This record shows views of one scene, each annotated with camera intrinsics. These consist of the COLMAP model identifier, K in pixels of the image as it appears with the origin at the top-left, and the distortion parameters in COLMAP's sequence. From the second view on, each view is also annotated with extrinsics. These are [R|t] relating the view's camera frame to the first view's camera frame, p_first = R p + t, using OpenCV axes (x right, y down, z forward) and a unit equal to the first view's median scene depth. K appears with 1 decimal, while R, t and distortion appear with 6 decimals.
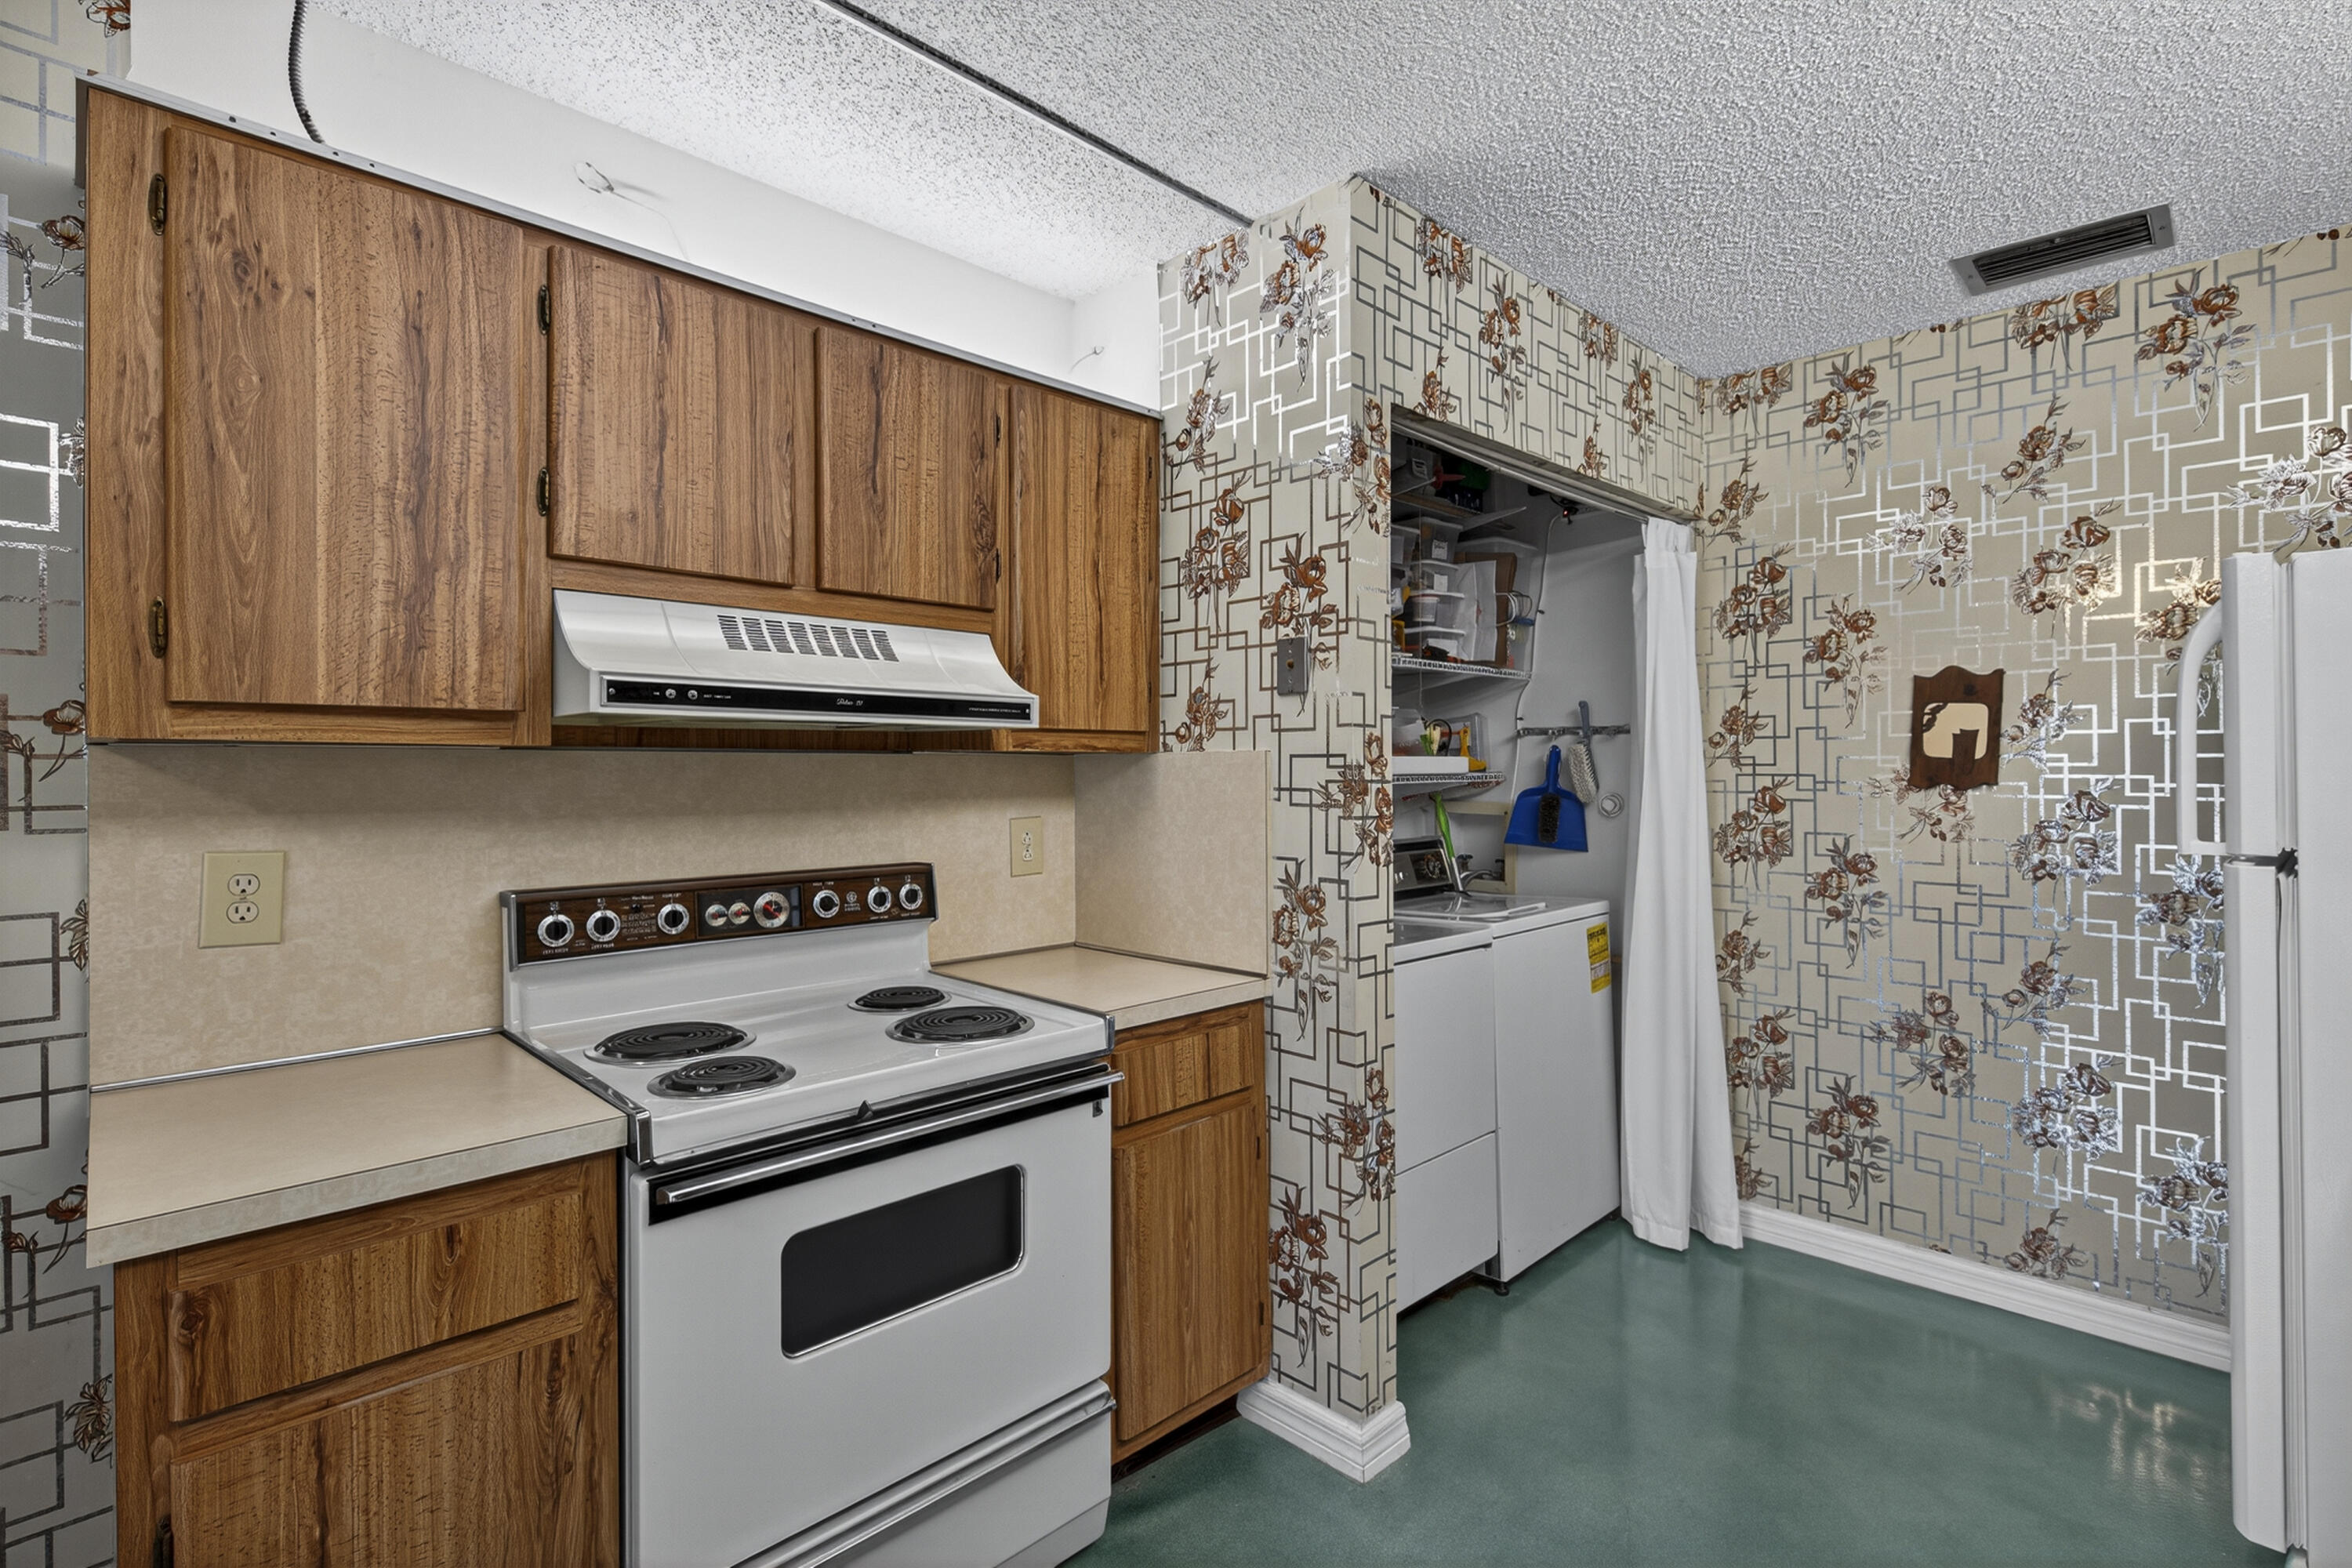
lens RADIAL K [[1090.8, 0, 1174.3], [0, 1090.8, 771.9], [0, 0, 1]] dist [0.006058, -0.003980]
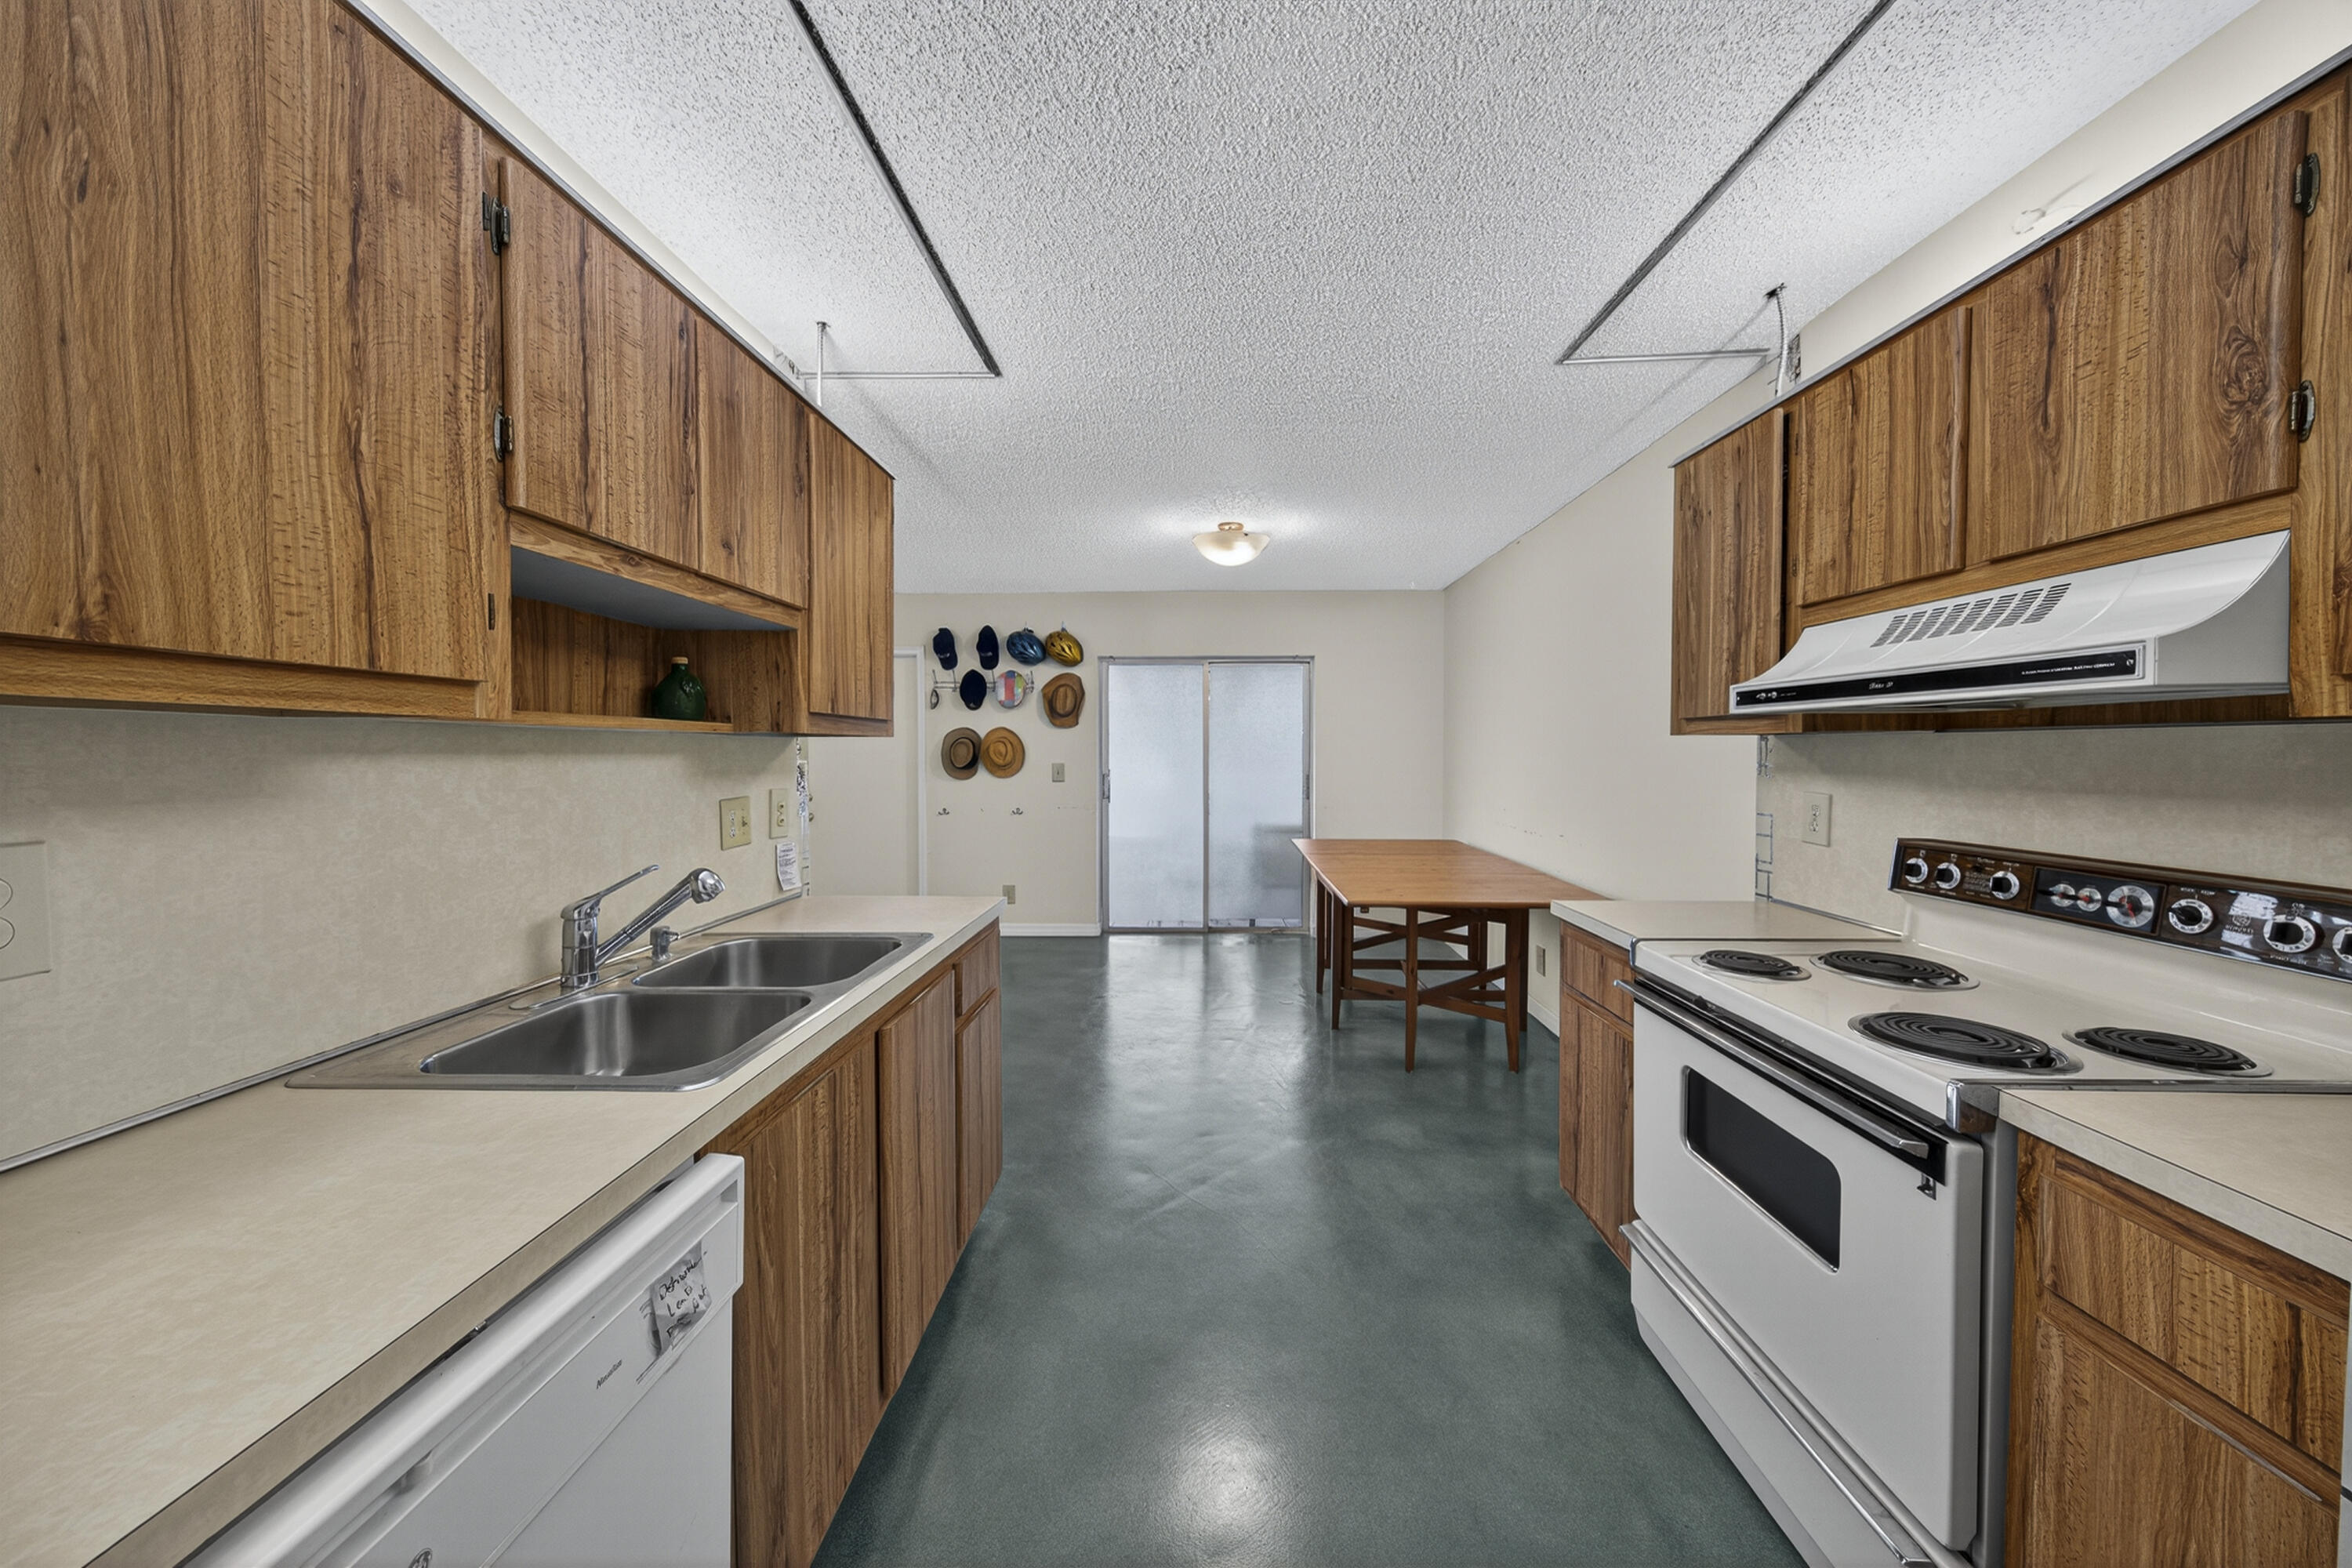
lens RADIAL K [[785.7, 0, 1187.6], [0, 785.7, 768.6], [0, 0, 1]] dist [-0.001634, -0.000933]
pose [[-0.717053, 0.016482, -0.696824, 0.506073], [0.001501, 0.999755, 0.022103, 0.000166], [0.697017, 0.014803, -0.716902, 0.756764]]
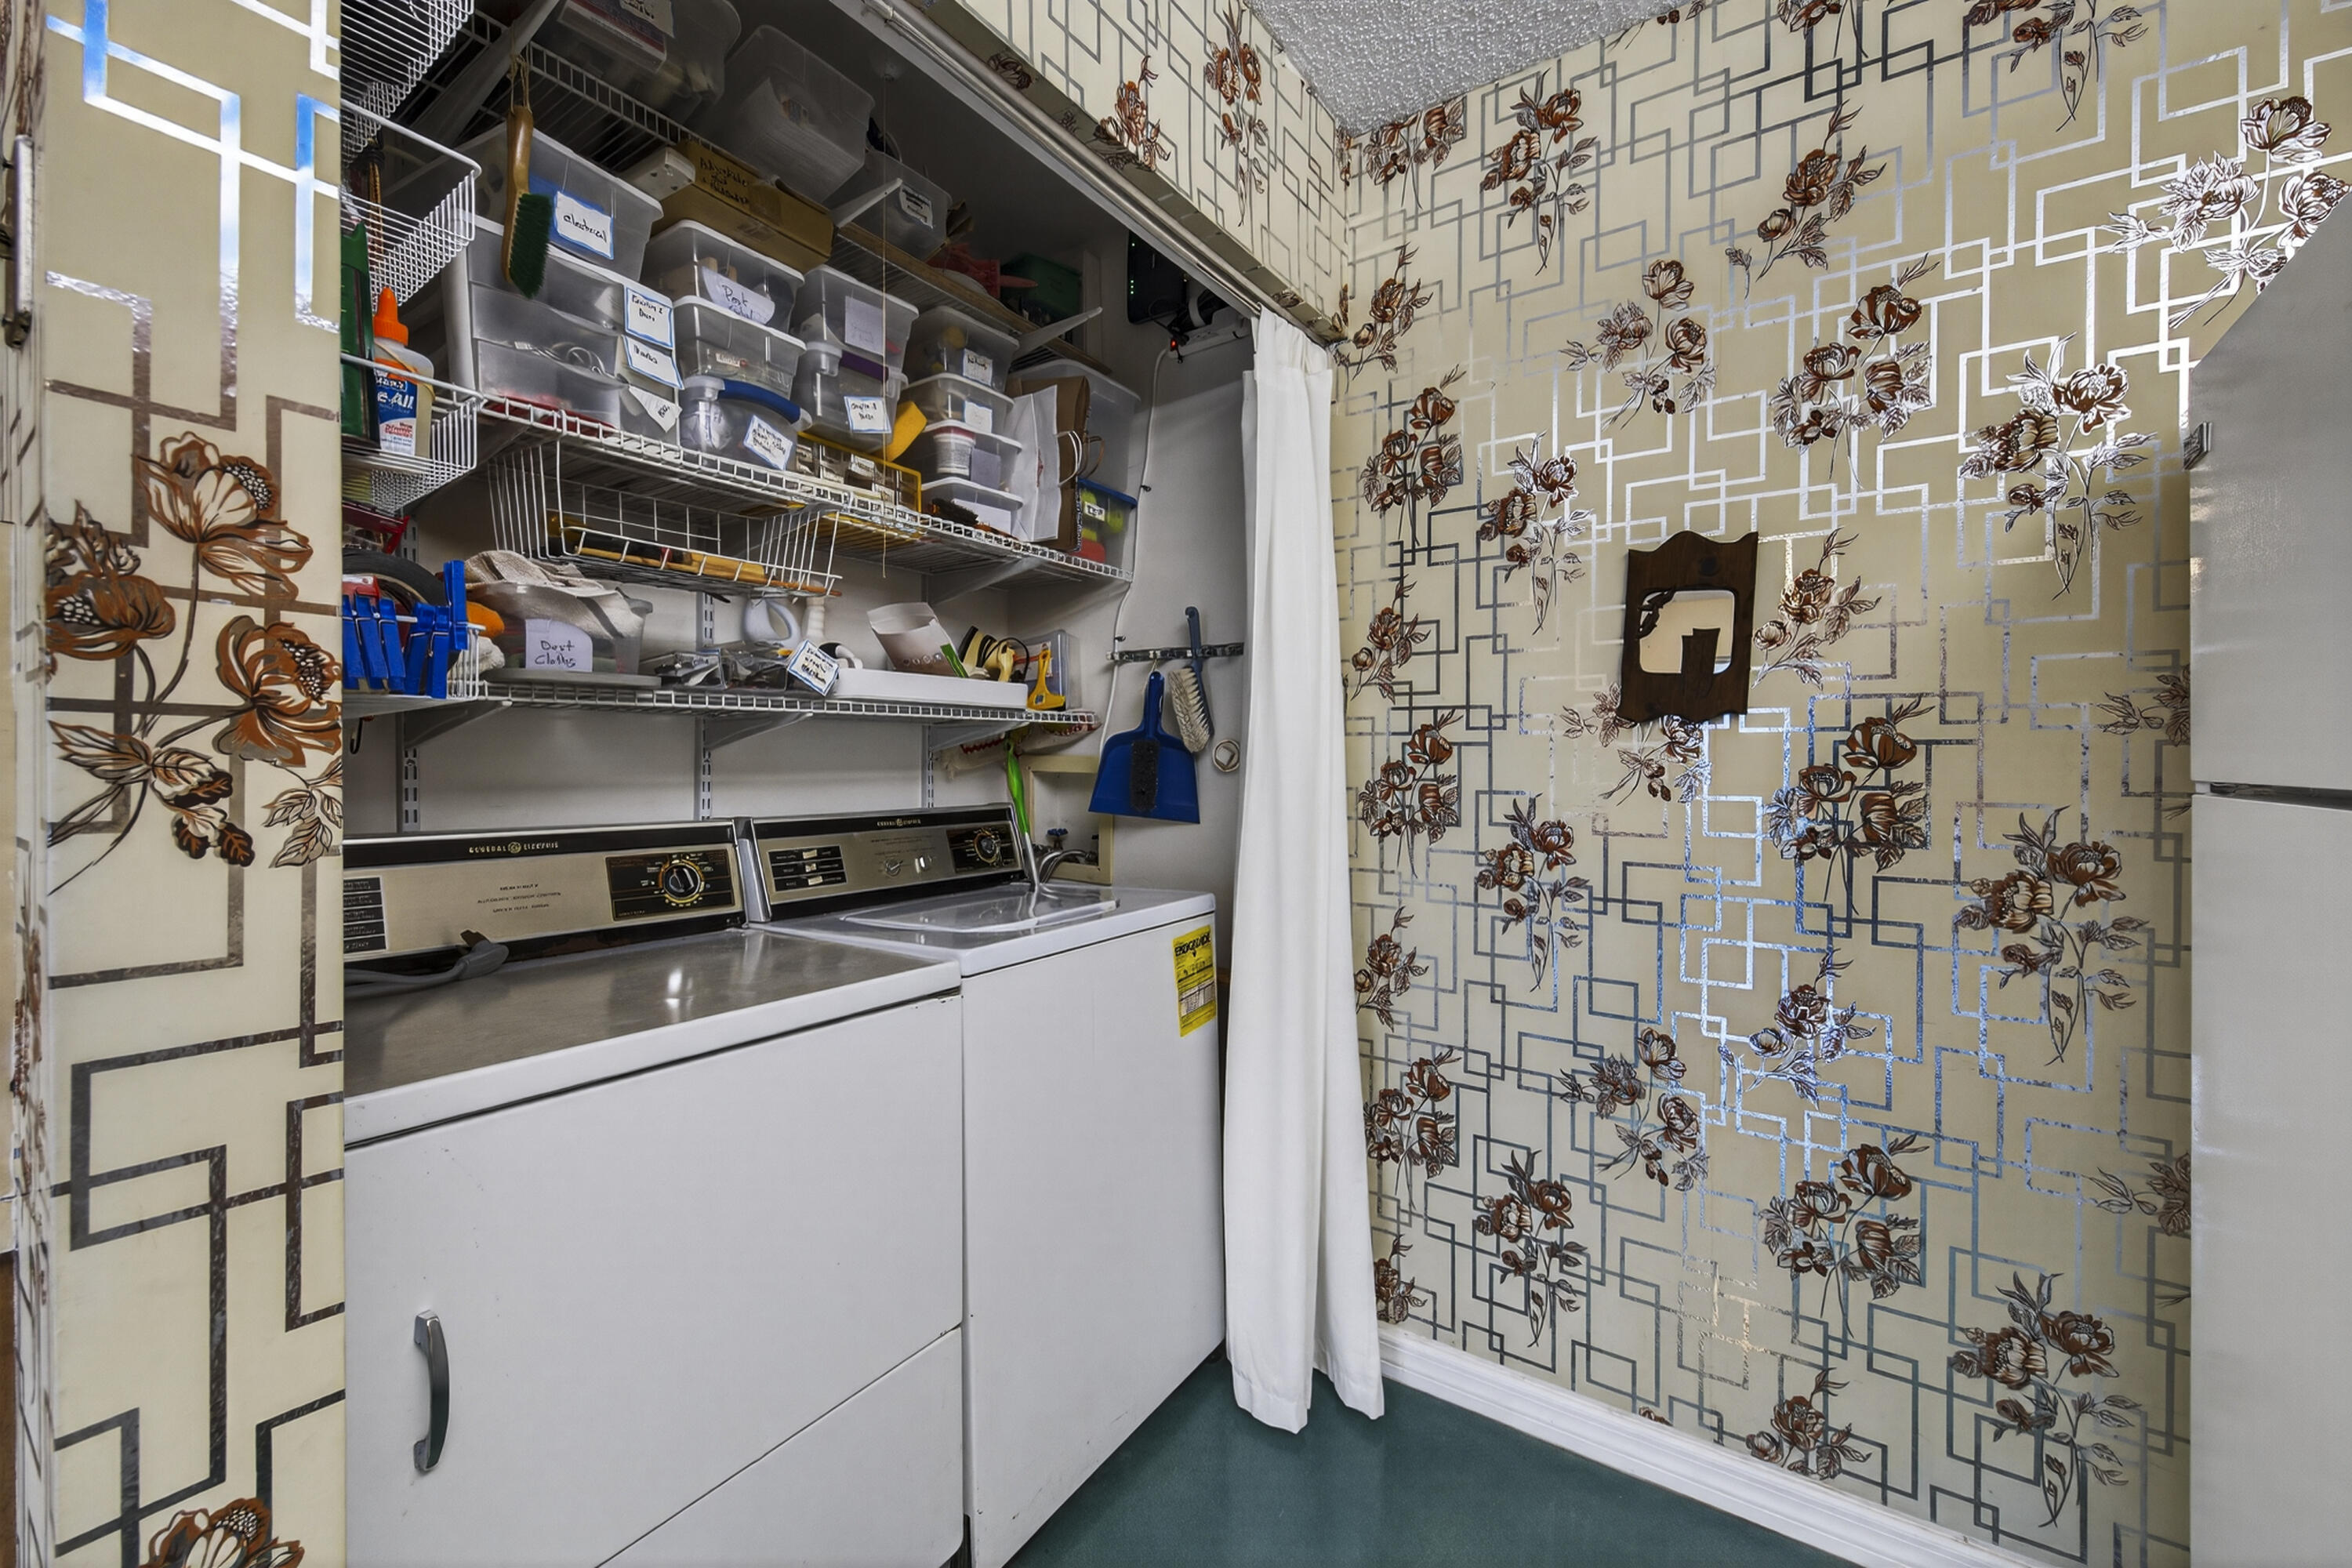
lens RADIAL K [[917.7, 0, 1176.8], [0, 917.7, 775.7], [0, 0, 1]] dist [-0.001155, 0.000144]
pose [[0.979954, 0.002594, 0.199208, 0.338907], [-0.005677, 0.999873, 0.014903, 0.046355], [-0.199144, -0.015735, 0.979844, 0.576988]]
